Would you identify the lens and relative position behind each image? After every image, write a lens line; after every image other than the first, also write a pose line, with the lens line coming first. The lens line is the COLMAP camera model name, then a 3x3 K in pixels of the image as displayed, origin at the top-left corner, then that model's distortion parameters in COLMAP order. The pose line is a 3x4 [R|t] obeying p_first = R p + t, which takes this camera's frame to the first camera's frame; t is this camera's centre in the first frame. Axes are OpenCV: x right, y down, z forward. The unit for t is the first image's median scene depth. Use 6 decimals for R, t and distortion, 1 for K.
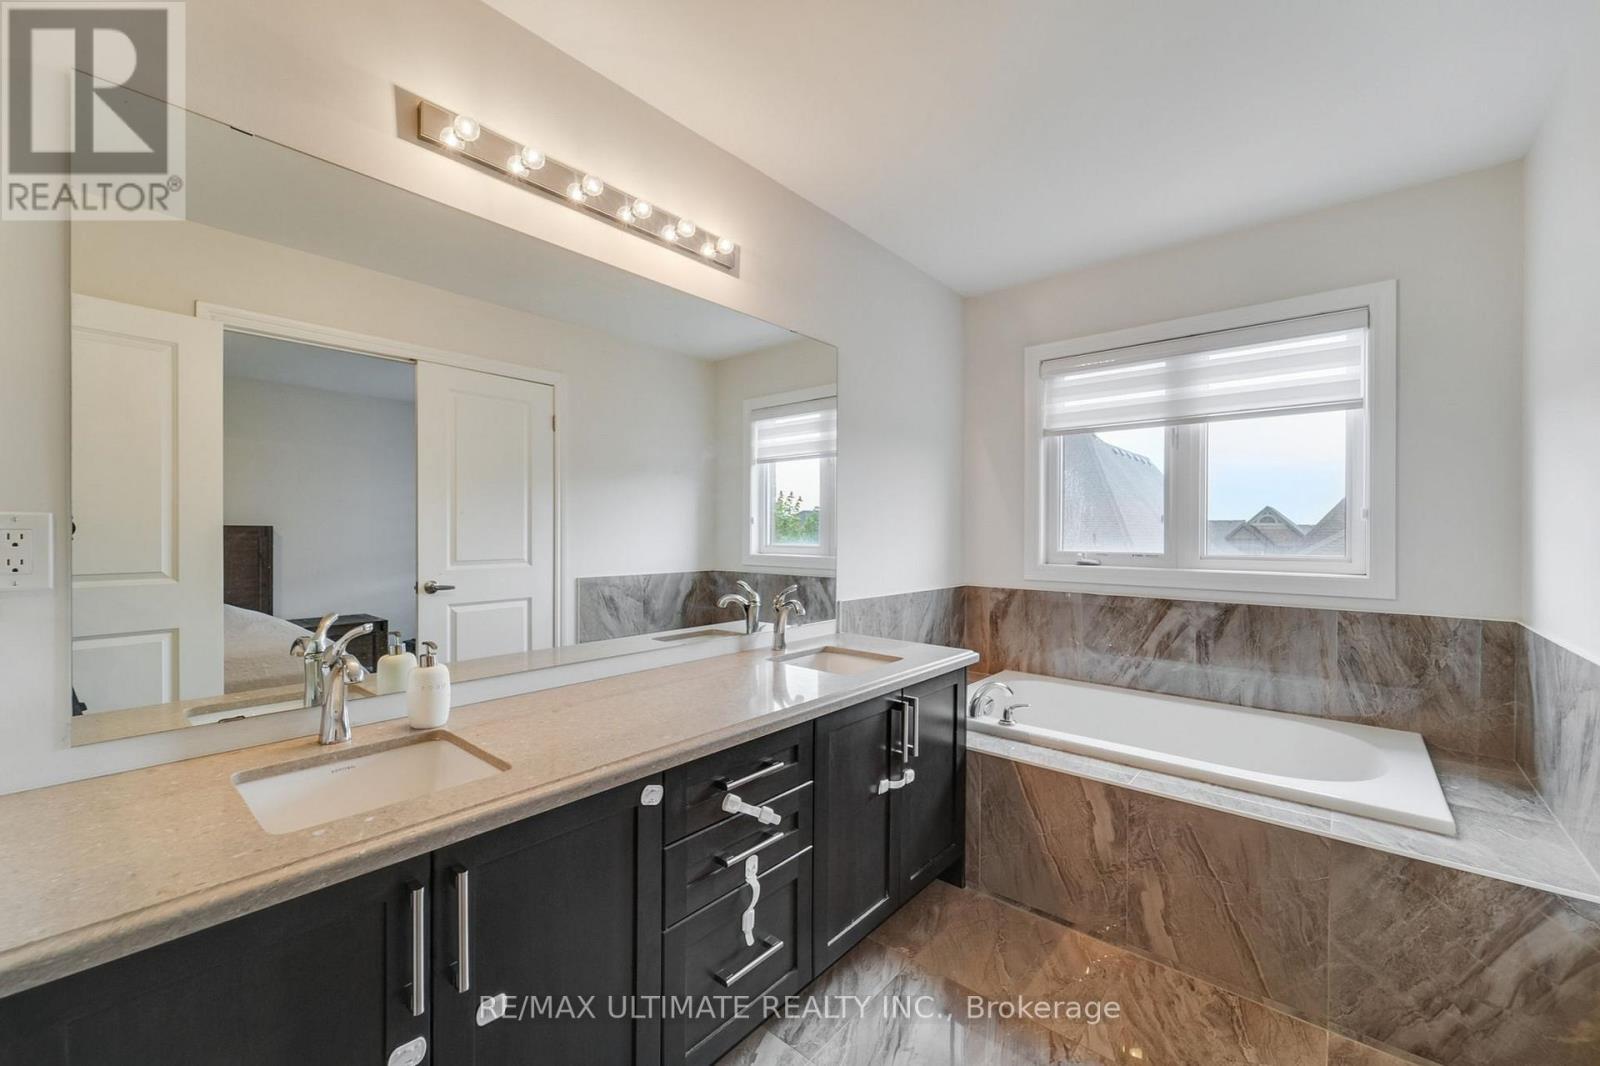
lens RADIAL K [[635.8, 0, 796.2], [0, 635.8, 535.8], [0, 0, 1]] dist [-0.000715, -0.000635]
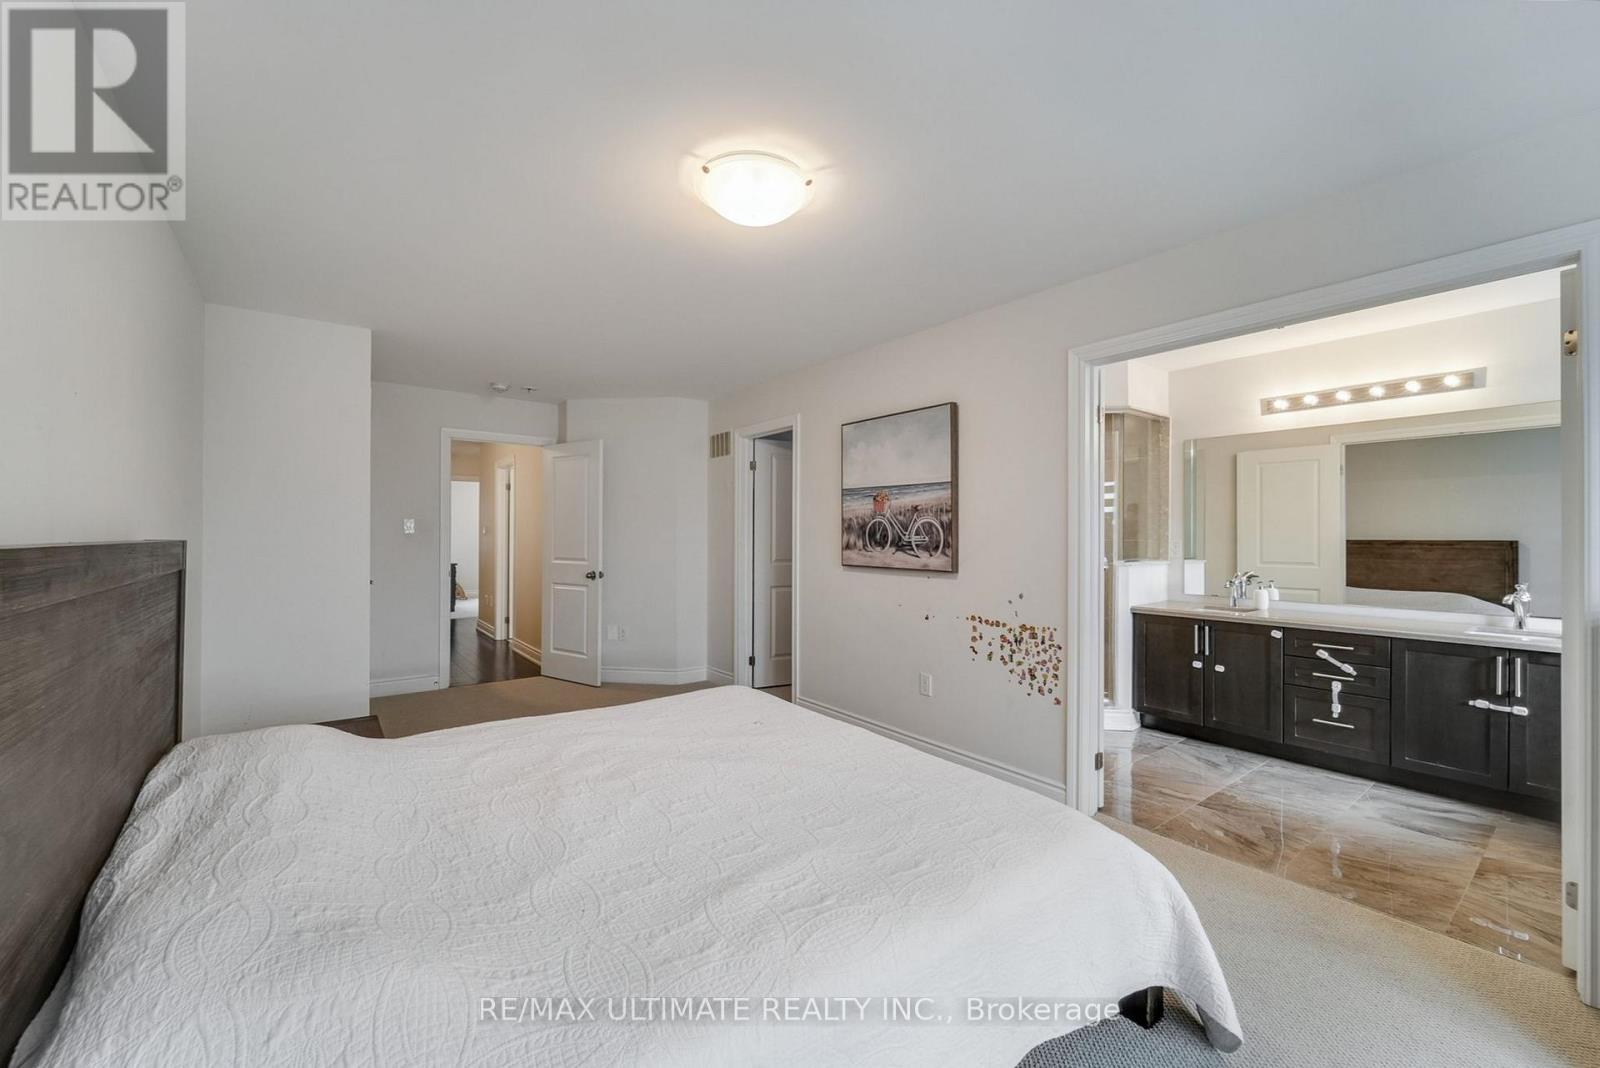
lens RADIAL K [[635.8, 0, 803.5], [0, 635.8, 534.9], [0, 0, 1]] dist [-0.000715, -0.000635]
pose [[-0.209877, -0.006725, -0.977705, 2.662357], [-0.011726, 0.999922, -0.004361, -0.018417], [0.977658, 0.010549, -0.209939, -0.470354]]
